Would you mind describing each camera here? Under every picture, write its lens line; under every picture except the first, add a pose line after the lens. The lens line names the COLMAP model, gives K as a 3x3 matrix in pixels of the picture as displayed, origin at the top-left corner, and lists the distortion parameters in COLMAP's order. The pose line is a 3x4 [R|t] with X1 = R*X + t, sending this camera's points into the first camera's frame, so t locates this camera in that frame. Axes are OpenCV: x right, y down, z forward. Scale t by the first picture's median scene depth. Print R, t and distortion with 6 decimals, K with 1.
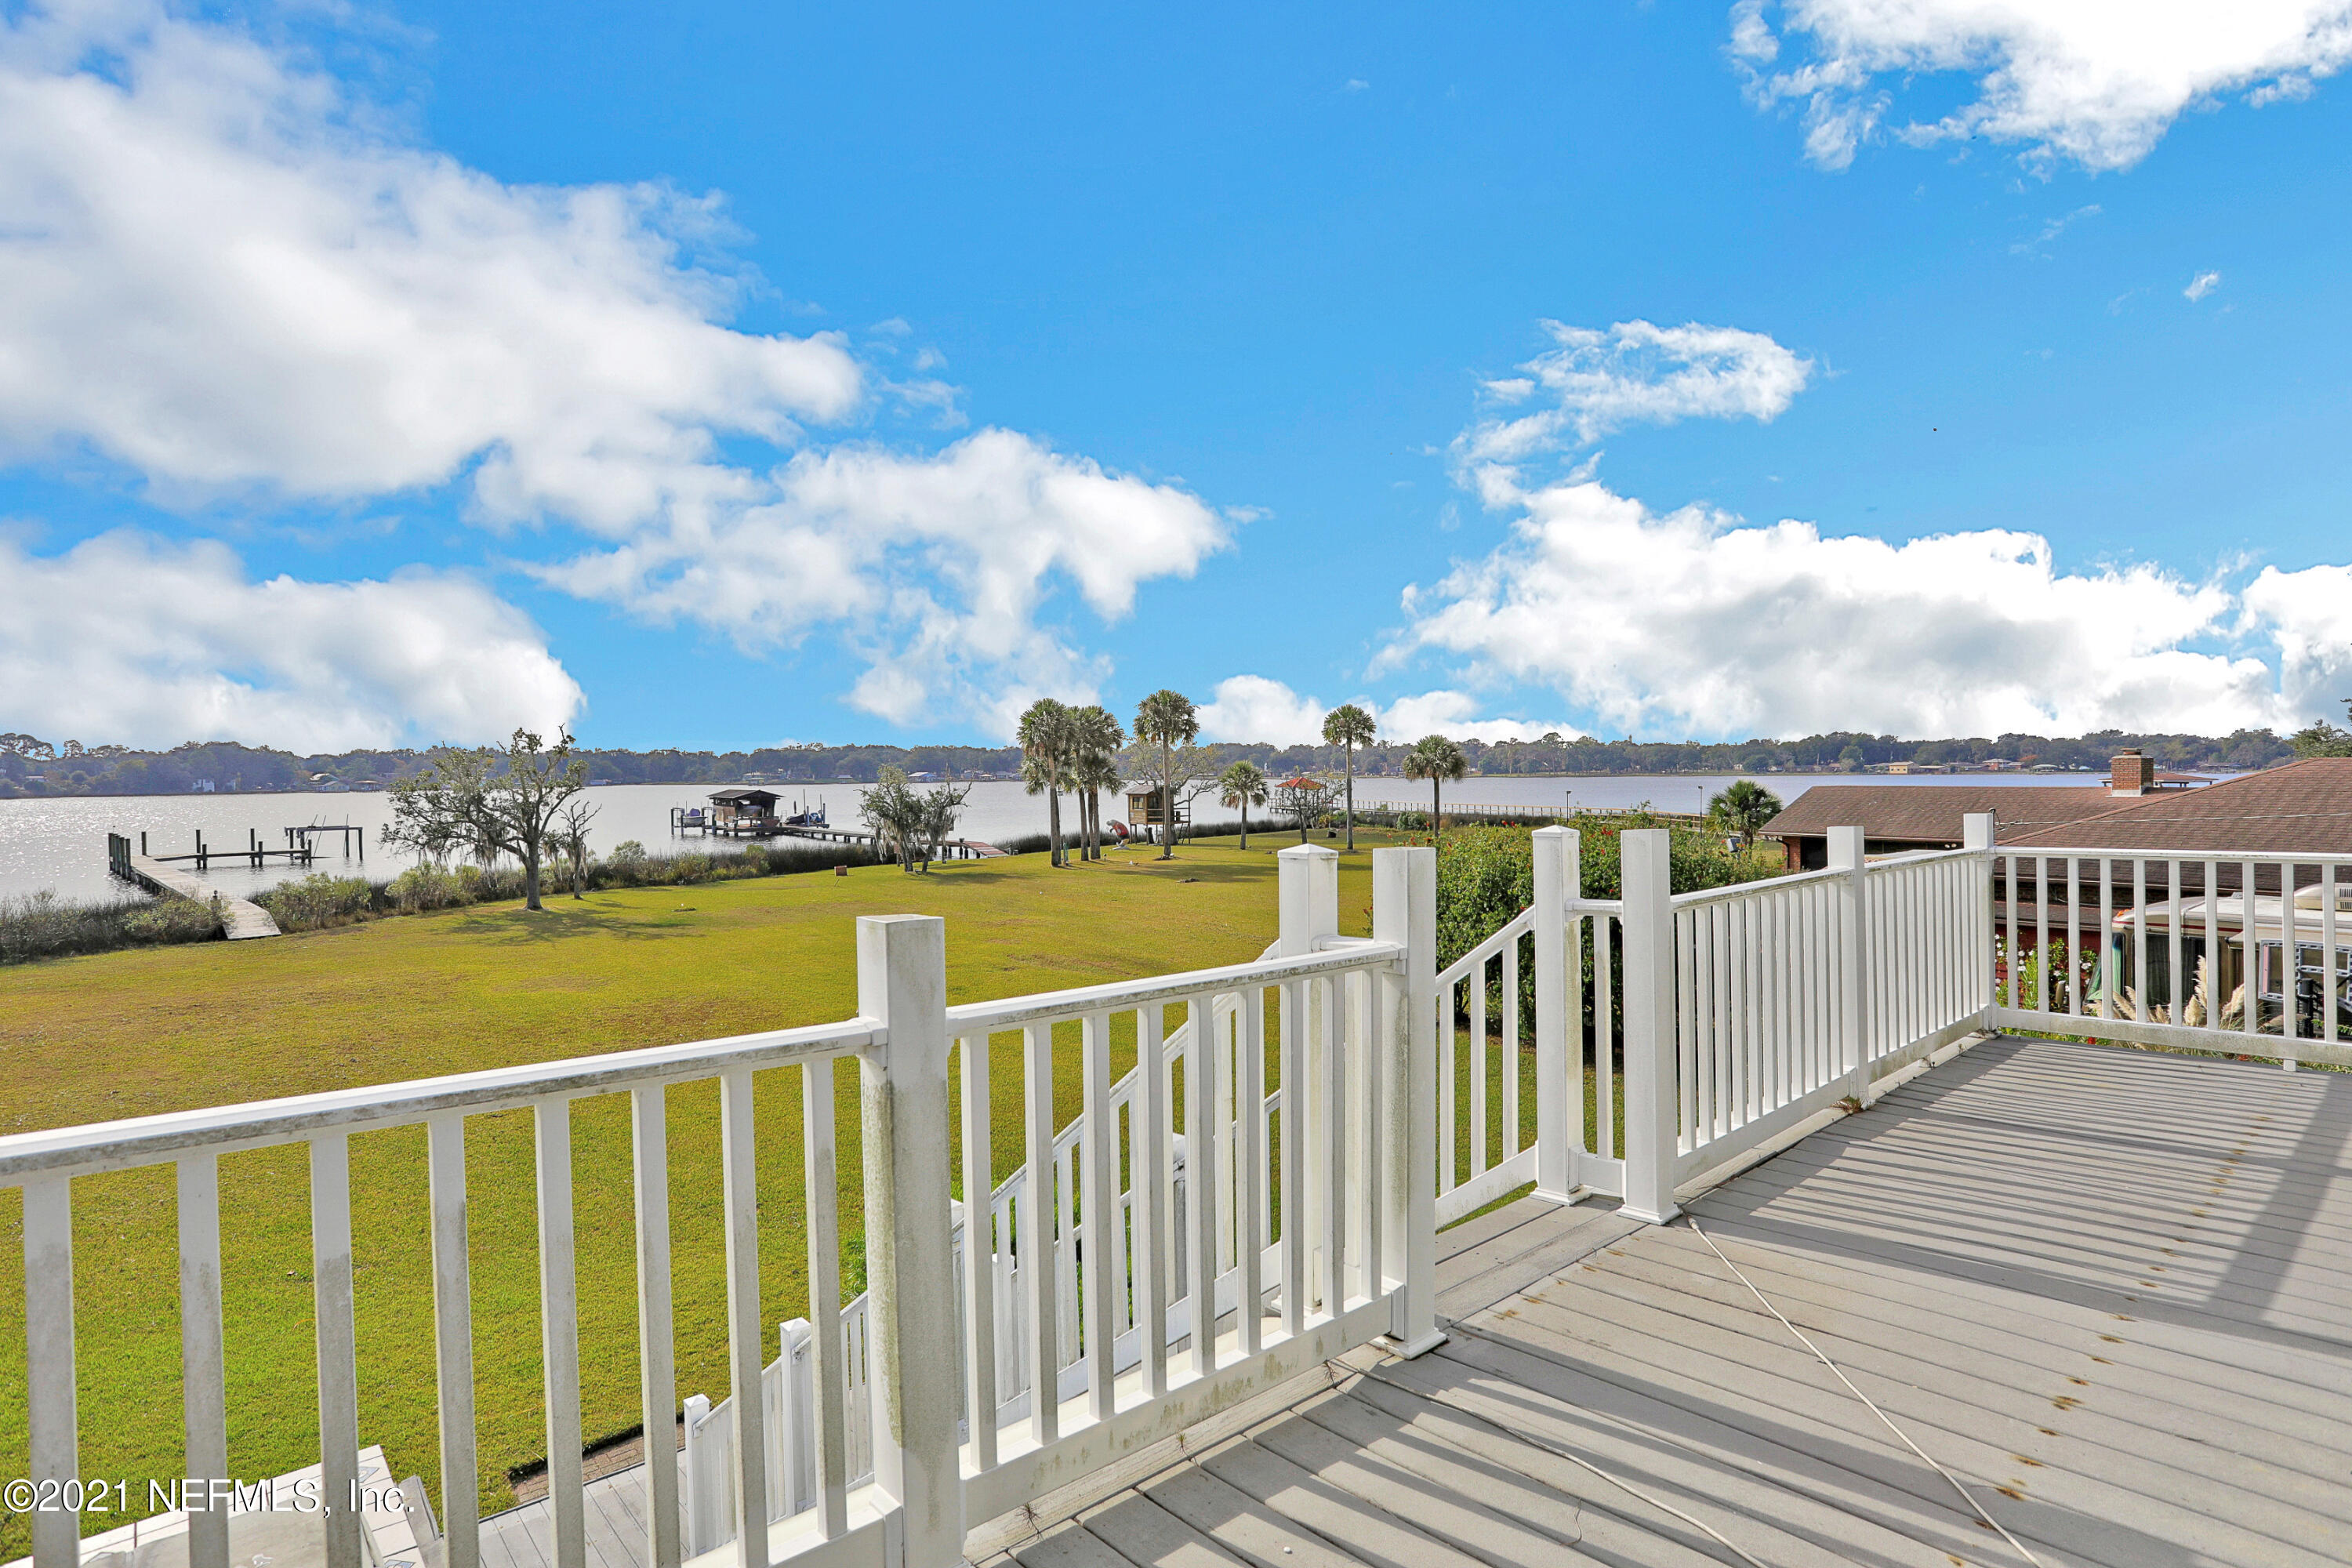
lens RADIAL K [[1191.4, 0, 1181.8], [0, 1191.4, 801.8], [0, 0, 1]] dist [-0.035750, -0.000062]
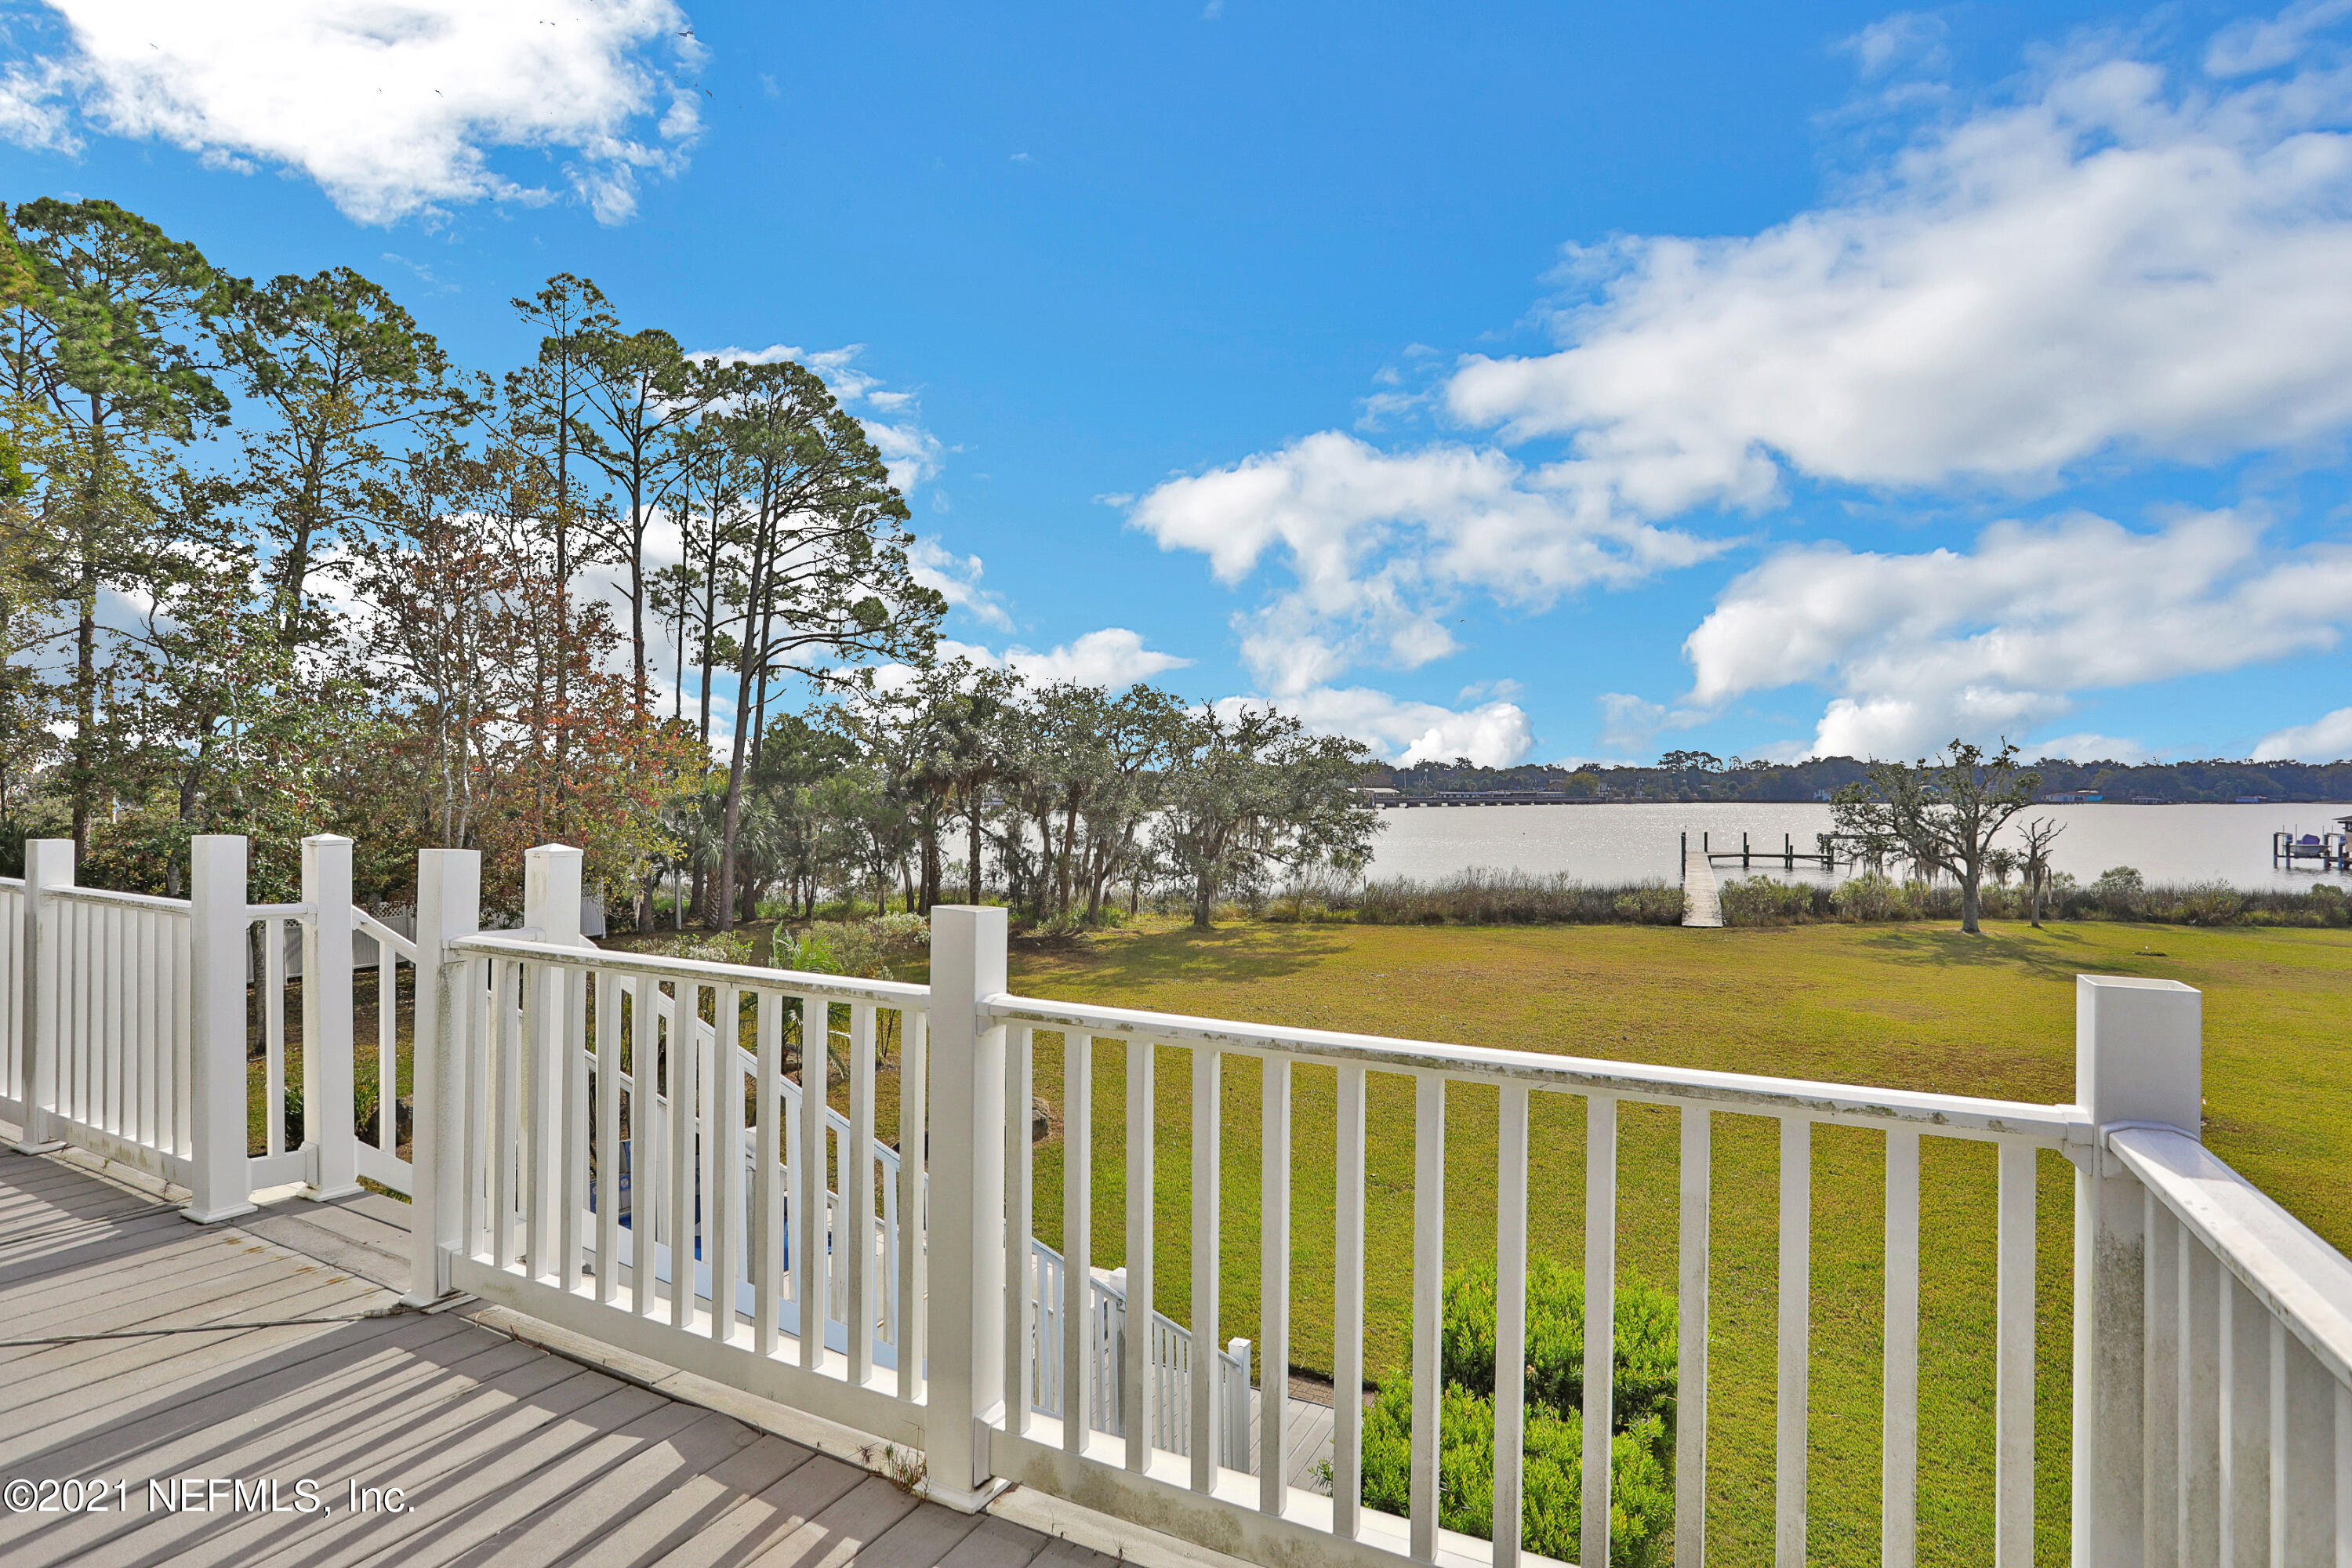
lens RADIAL K [[1191.4, 0, 1181.8], [0, 1191.4, 801.8], [0, 0, 1]] dist [-0.035750, -0.000062]
pose [[0.361250, 0.019889, -0.932257, 0.090496], [-0.030197, 0.999498, 0.009622, -0.002204], [0.931980, 0.024675, 0.361669, 0.078548]]
